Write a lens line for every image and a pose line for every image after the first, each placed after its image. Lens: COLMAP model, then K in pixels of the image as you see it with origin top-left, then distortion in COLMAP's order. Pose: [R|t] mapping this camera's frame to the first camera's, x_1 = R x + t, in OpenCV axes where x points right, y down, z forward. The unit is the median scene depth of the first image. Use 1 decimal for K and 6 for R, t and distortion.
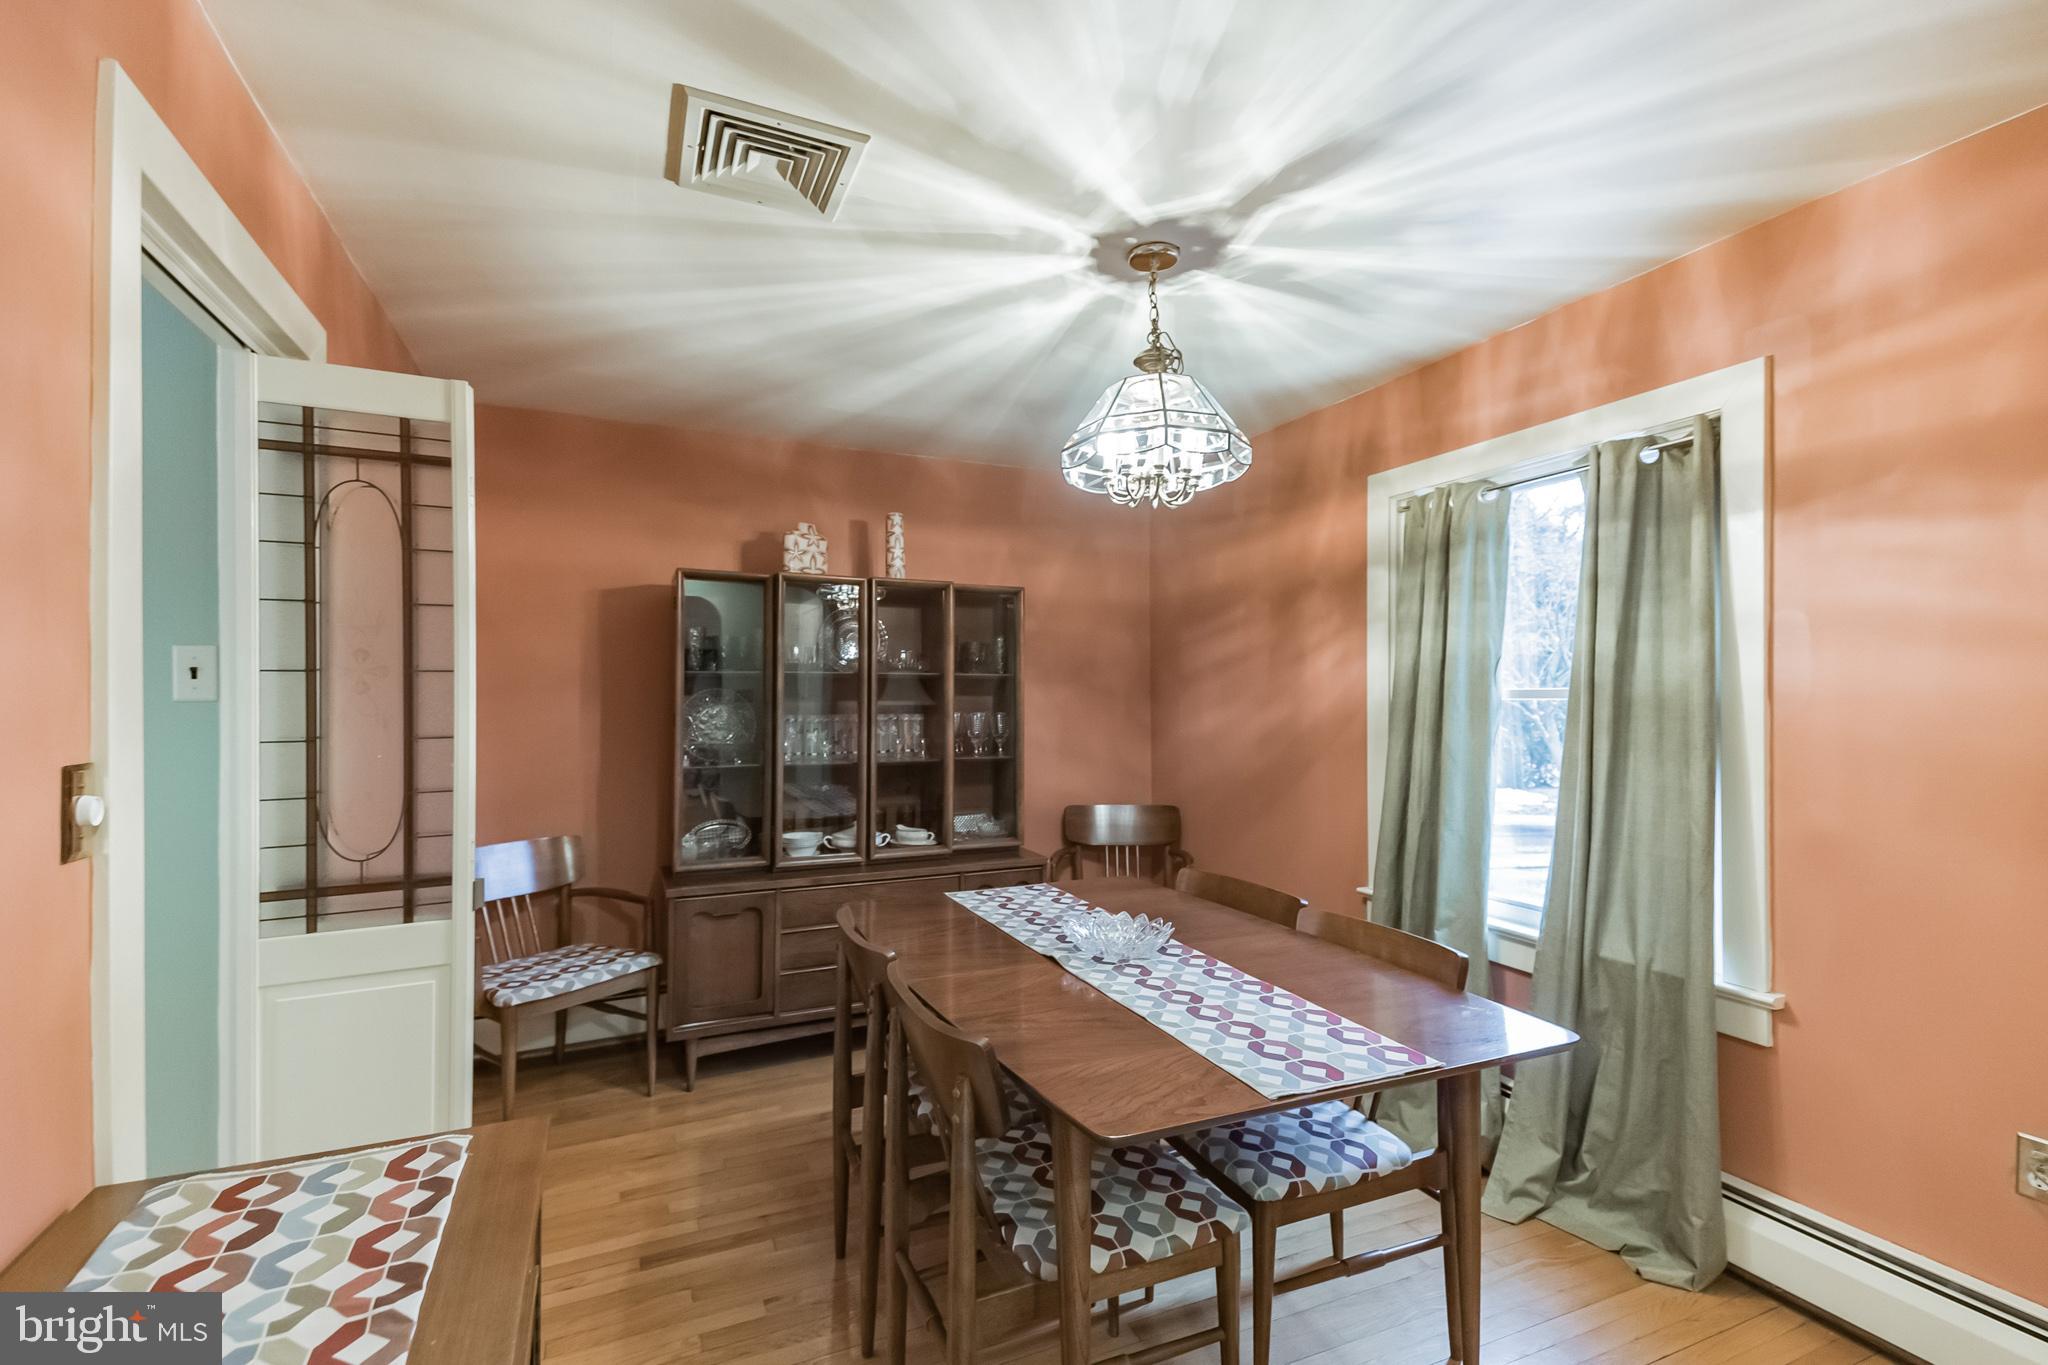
lens RADIAL K [[907.8, 0, 1034.8], [0, 907.8, 695.4], [0, 0, 1]] dist [0.038734, -0.023448]
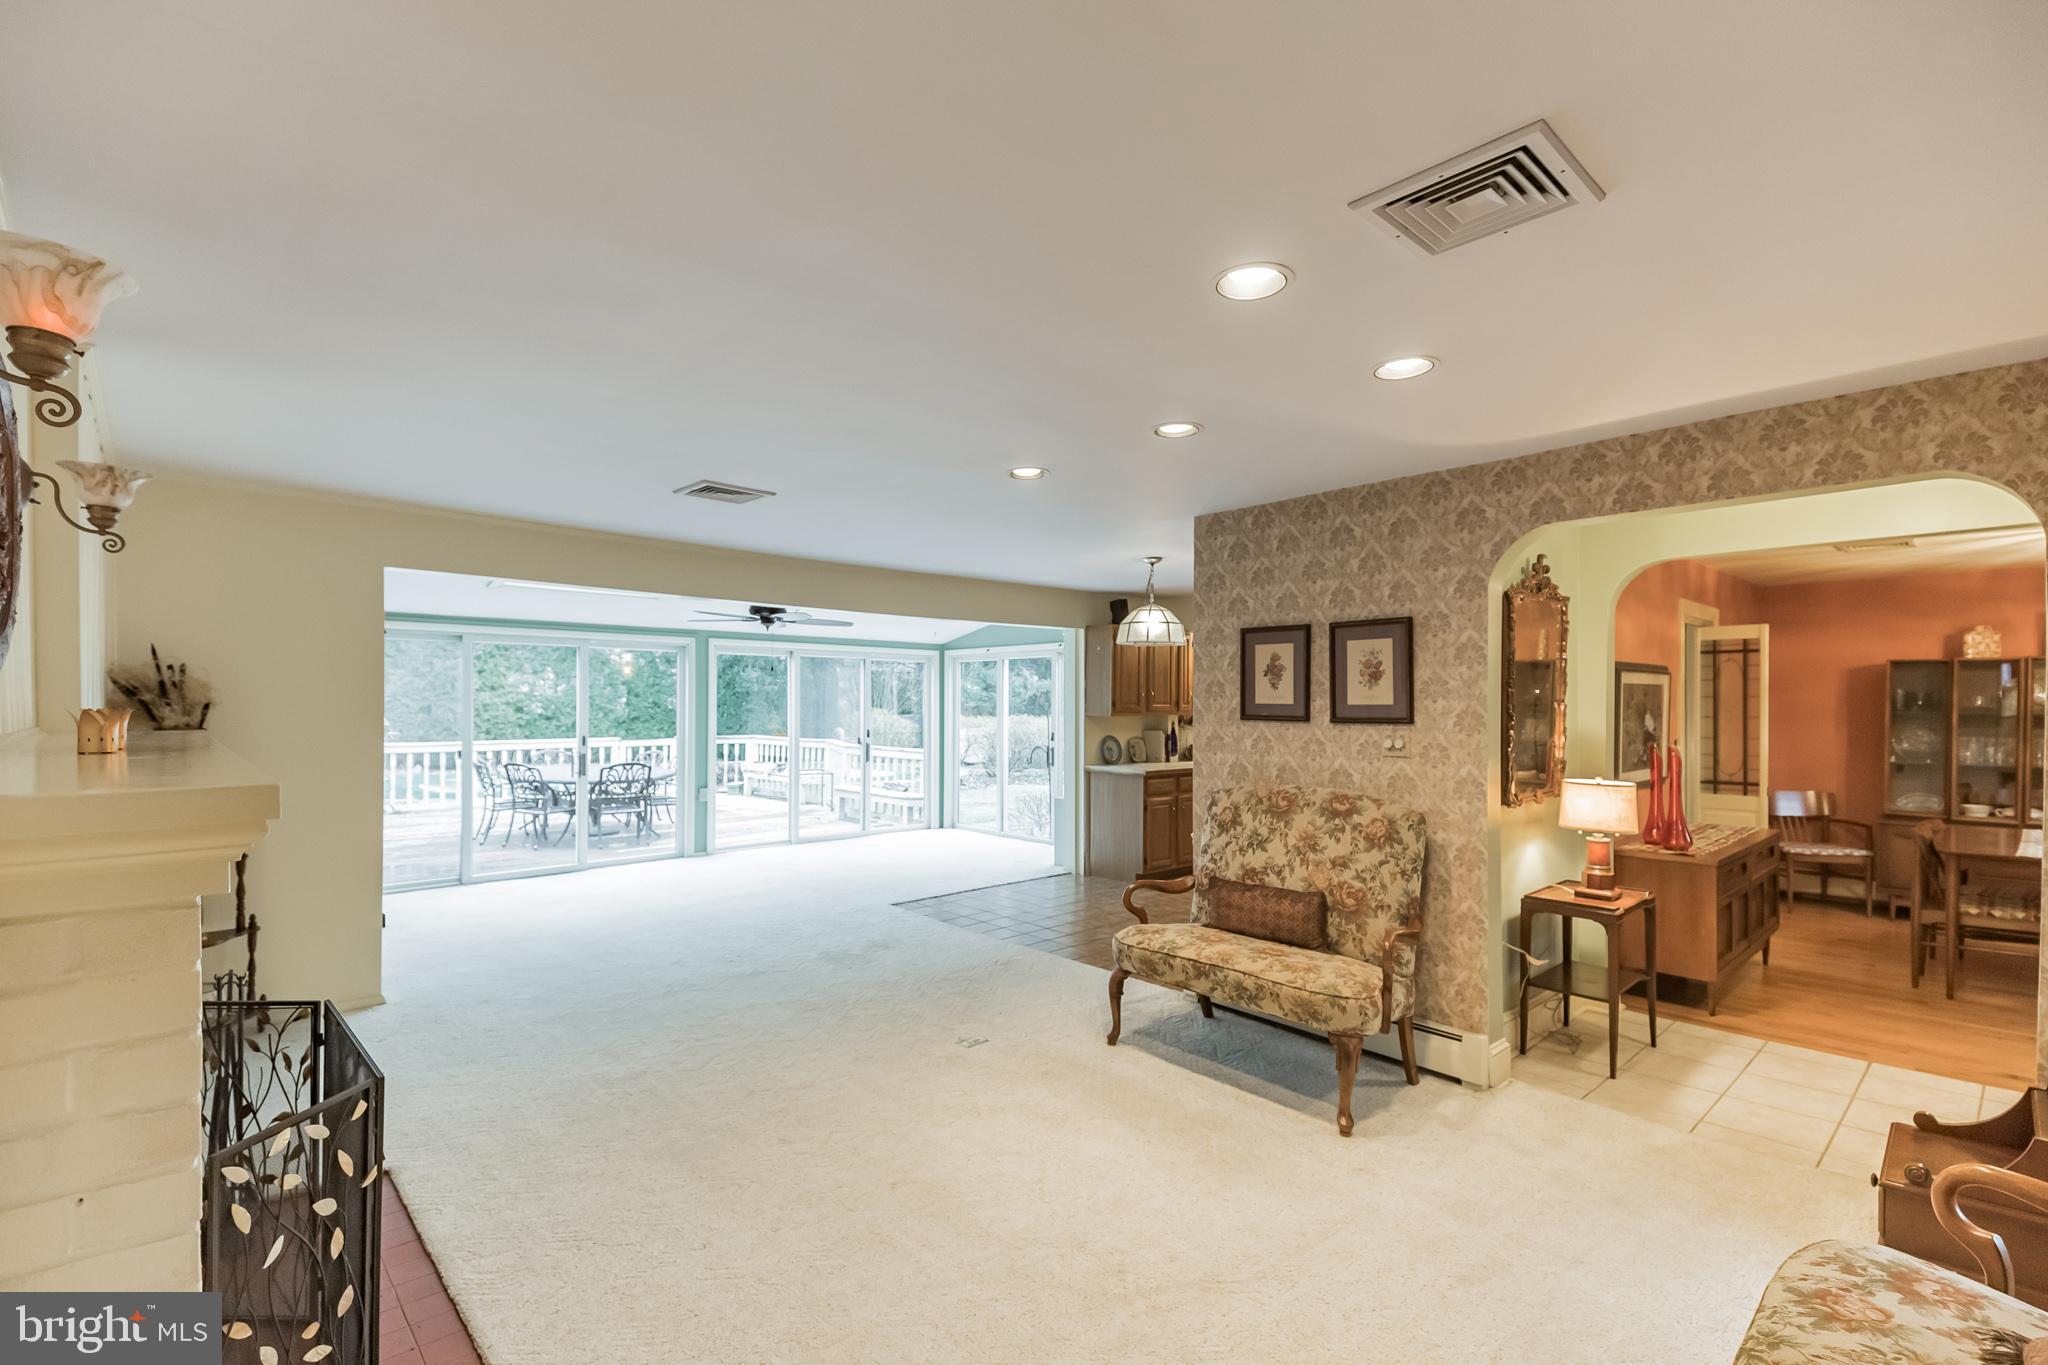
lens RADIAL K [[907.8, 0, 1034.8], [0, 907.8, 695.4], [0, 0, 1]] dist [0.038734, -0.023448]
pose [[0.310405, 0.001306, -0.950604, 1.556523], [-0.004216, 0.999991, -0.000003, -0.091122], [0.950595, 0.004009, 0.310407, -2.282529]]
